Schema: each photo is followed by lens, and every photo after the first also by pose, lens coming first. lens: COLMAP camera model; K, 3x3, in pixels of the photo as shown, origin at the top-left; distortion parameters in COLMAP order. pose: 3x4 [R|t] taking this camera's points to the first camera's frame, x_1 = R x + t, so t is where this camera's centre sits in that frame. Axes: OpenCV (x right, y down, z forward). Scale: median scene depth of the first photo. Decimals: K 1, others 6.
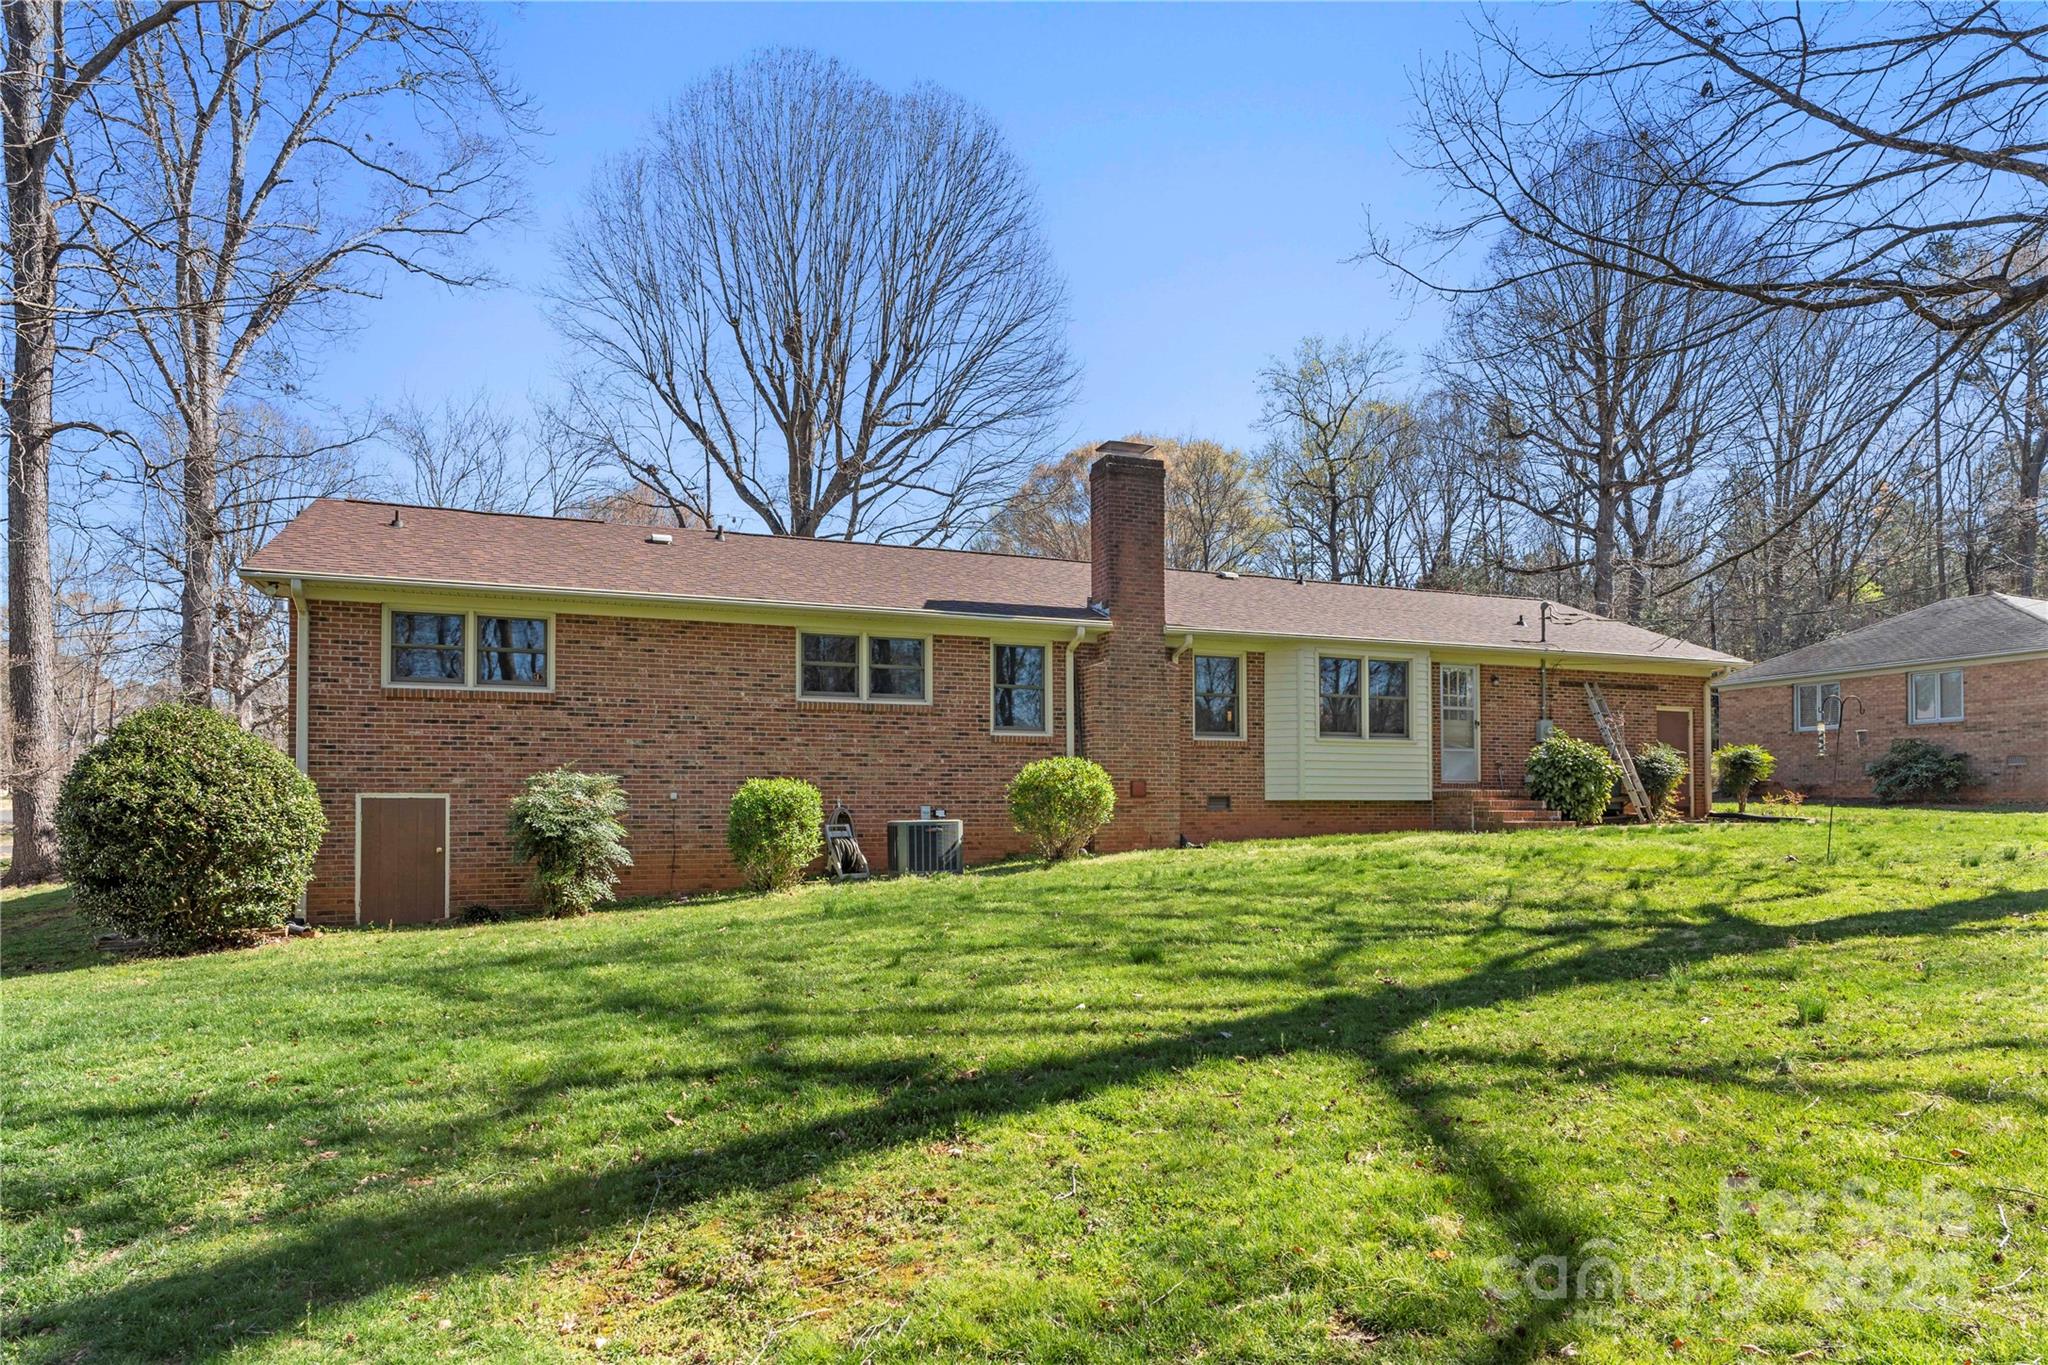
lens RADIAL K [[1174.8, 0, 1015.0], [0, 1174.8, 678.6], [0, 0, 1]] dist [-0.021569, 0.020172]
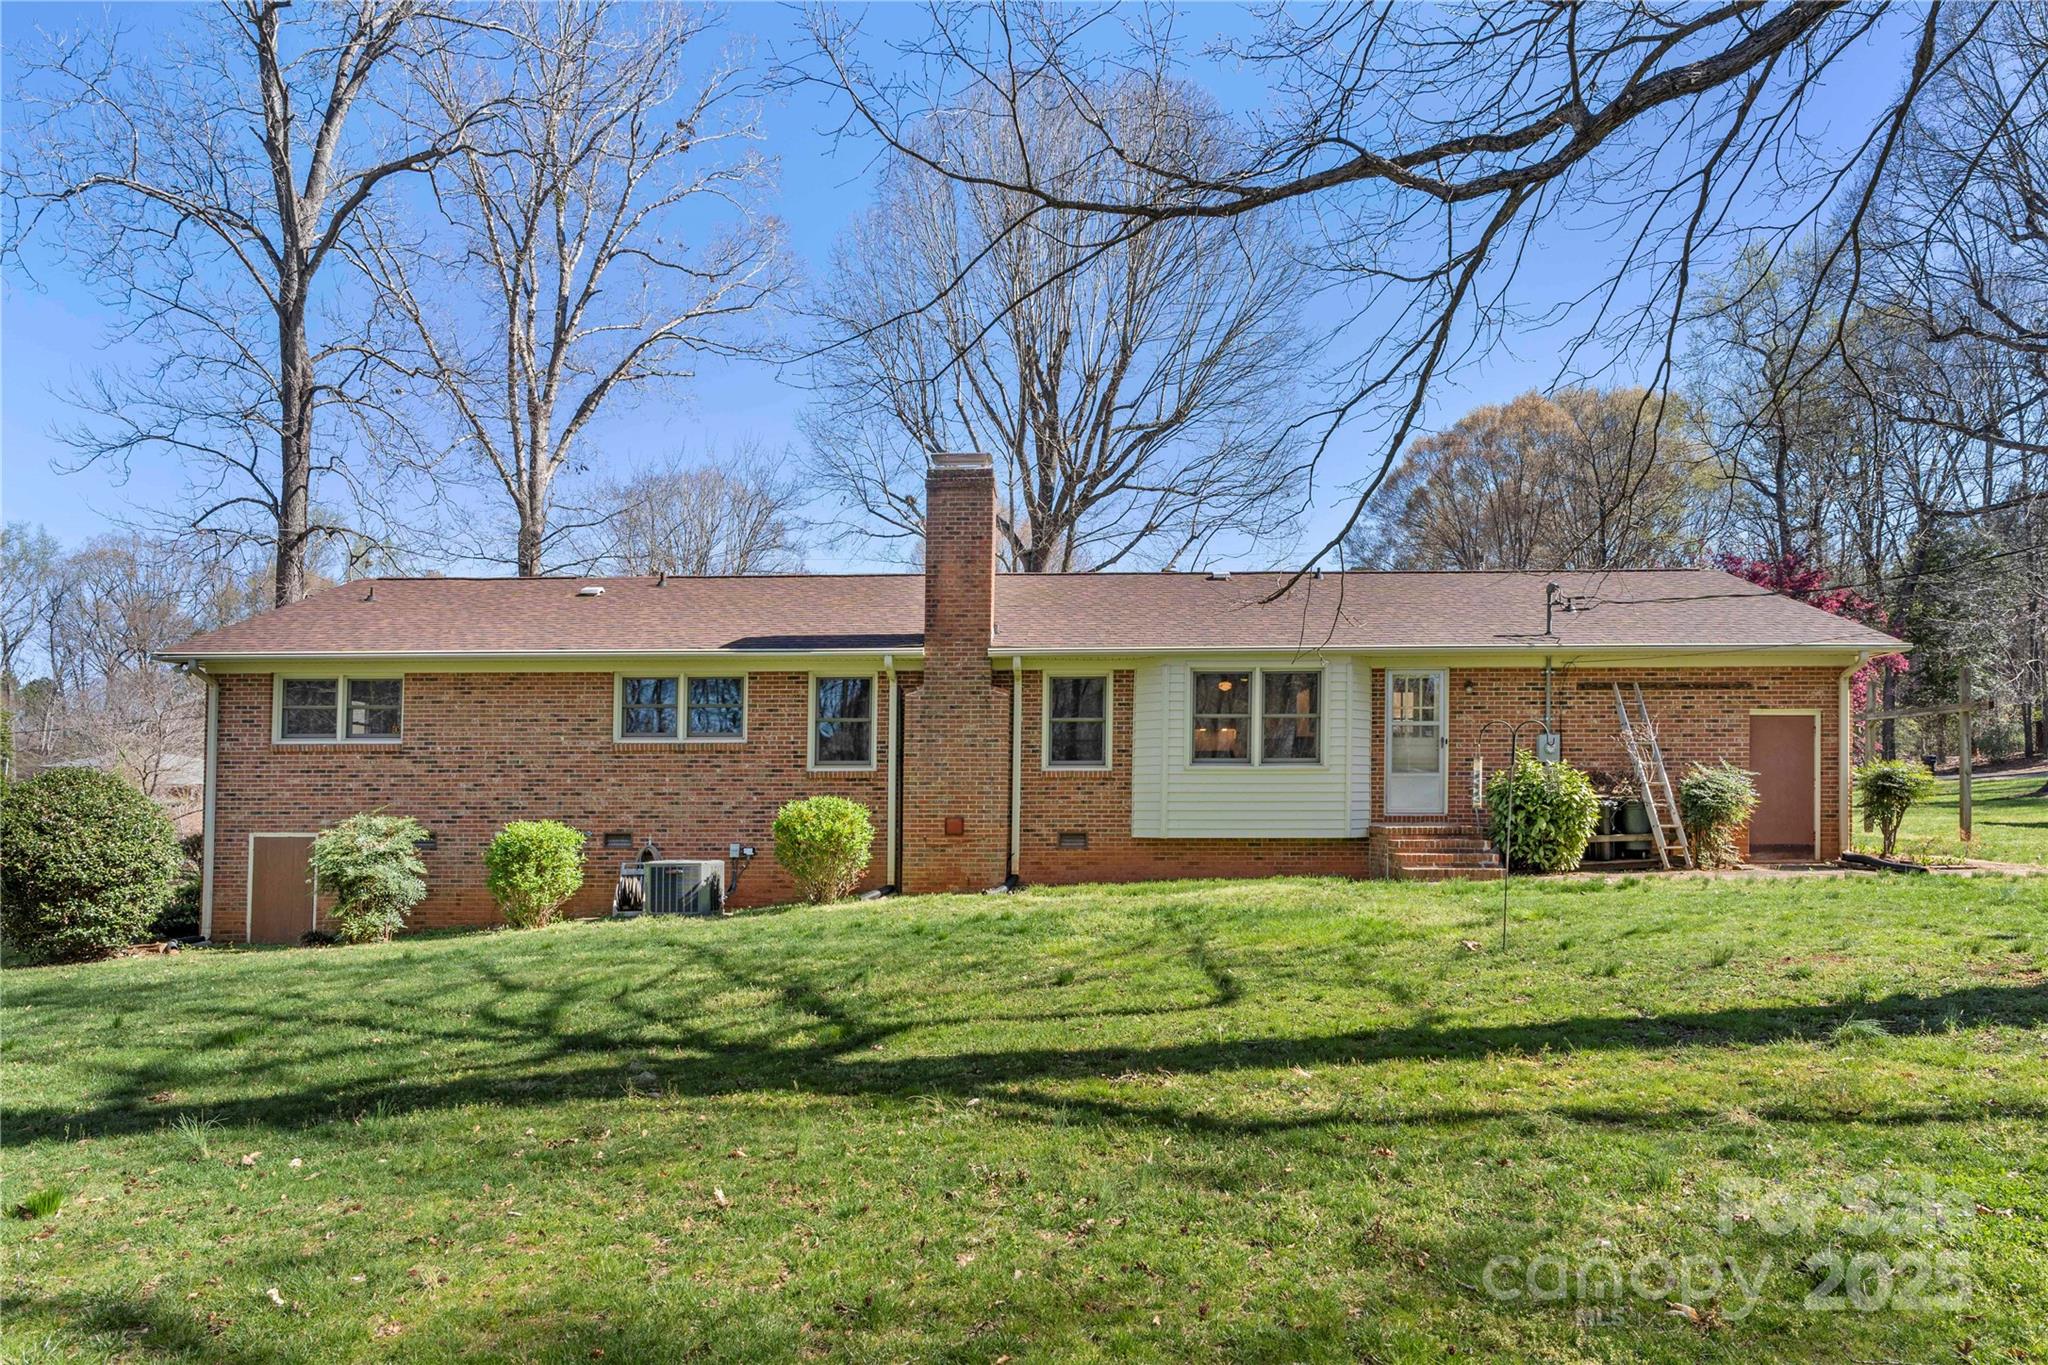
lens RADIAL K [[1174.8, 0, 1015.0], [0, 1174.8, 678.6], [0, 0, 1]] dist [-0.021569, 0.020172]
pose [[0.919048, -0.043269, -0.391764, 0.496228], [0.043841, 0.999010, -0.007490, -0.013348], [0.391701, -0.010292, 0.920035, 0.157723]]
